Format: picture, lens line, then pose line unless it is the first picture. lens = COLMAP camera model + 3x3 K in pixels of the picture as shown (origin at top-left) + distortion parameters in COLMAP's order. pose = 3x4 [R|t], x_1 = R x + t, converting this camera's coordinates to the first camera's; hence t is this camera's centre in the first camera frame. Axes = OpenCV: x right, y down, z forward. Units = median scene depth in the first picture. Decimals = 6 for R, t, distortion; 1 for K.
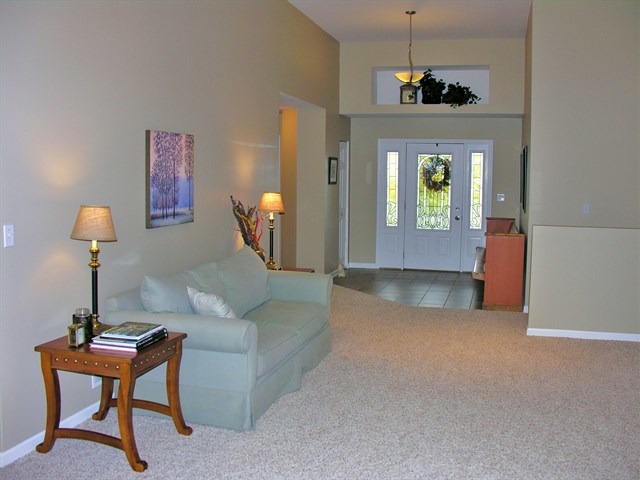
lens RADIAL K [[708.6, 0, 320.0], [0, 708.6, 240.0], [0, 0, 1]] dist [-0.200434, 0.305812]
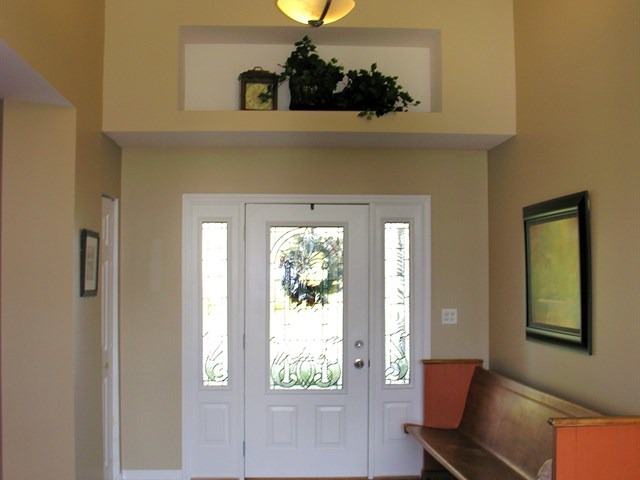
lens RADIAL K [[890.6, 0, 320.0], [0, 890.6, 240.0], [0, 0, 1]] dist [-0.232678, -0.029565]
pose [[0.946382, 0.001428, 0.323046, -0.018712], [0.042254, 0.990853, -0.128164, -0.039656], [-0.320274, 0.134942, 0.937665, 0.468183]]
